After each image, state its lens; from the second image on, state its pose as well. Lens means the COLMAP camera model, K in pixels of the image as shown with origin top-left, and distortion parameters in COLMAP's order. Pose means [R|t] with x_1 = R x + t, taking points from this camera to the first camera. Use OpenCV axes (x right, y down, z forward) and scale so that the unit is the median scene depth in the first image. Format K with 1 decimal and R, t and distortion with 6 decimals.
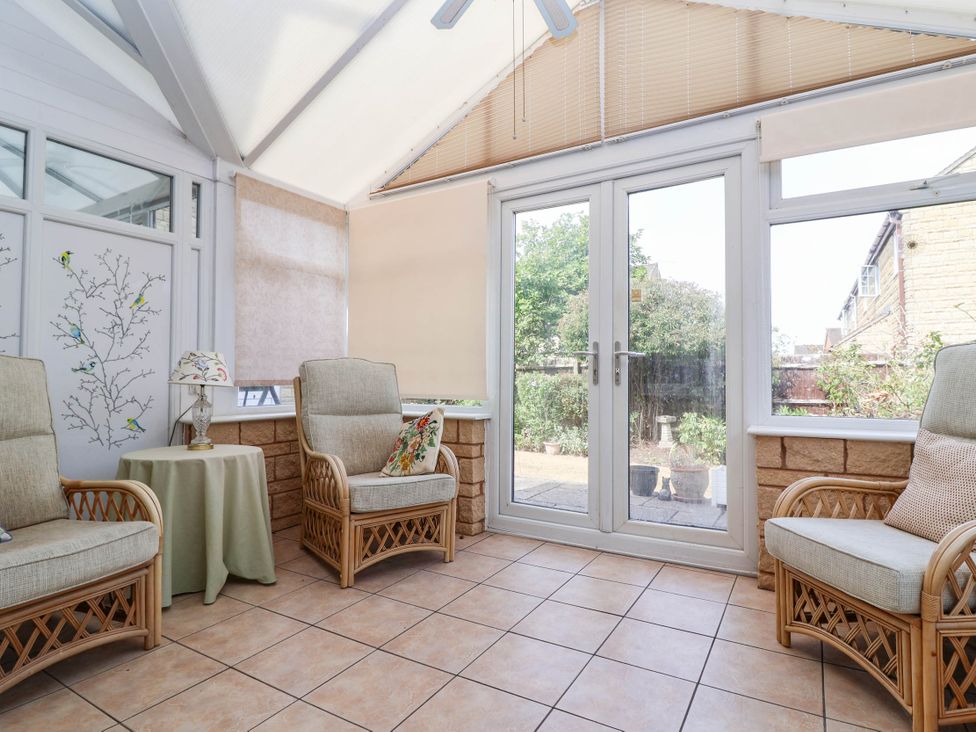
lens RADIAL K [[513.7, 0, 488.5], [0, 513.7, 360.8], [0, 0, 1]] dist [0.004180, -0.016933]
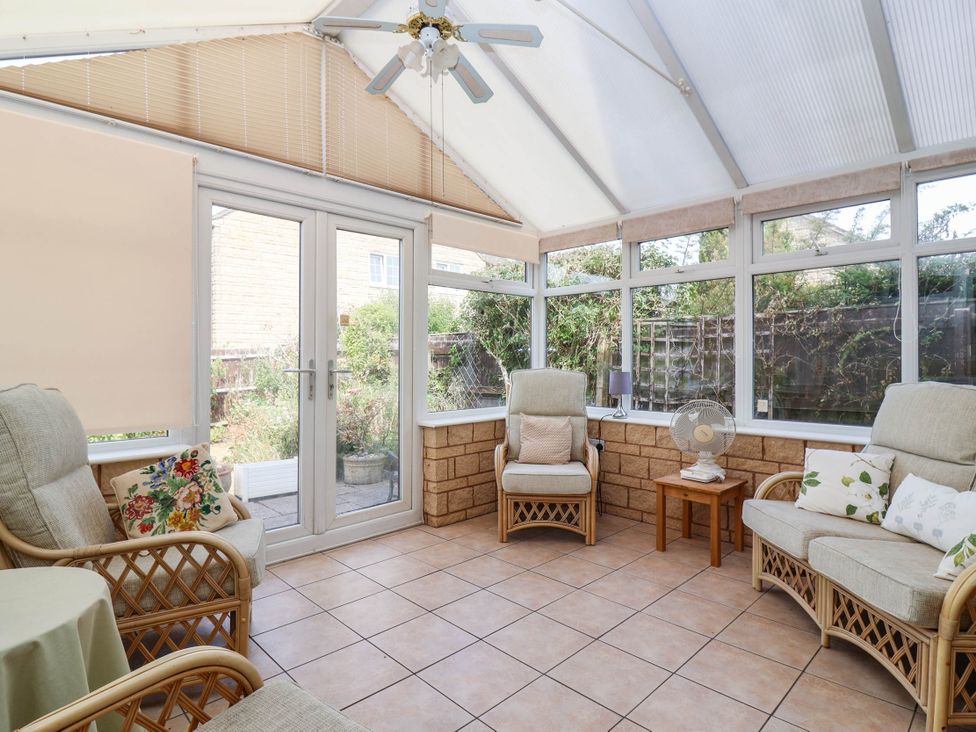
lens RADIAL K [[513.7, 0, 488.5], [0, 513.7, 360.8], [0, 0, 1]] dist [0.004180, -0.016933]
pose [[0.284248, 0.000372, 0.958751, -0.724038], [-0.027943, 0.999578, 0.007897, -0.054659], [-0.958344, -0.029035, 0.284138, 0.355152]]
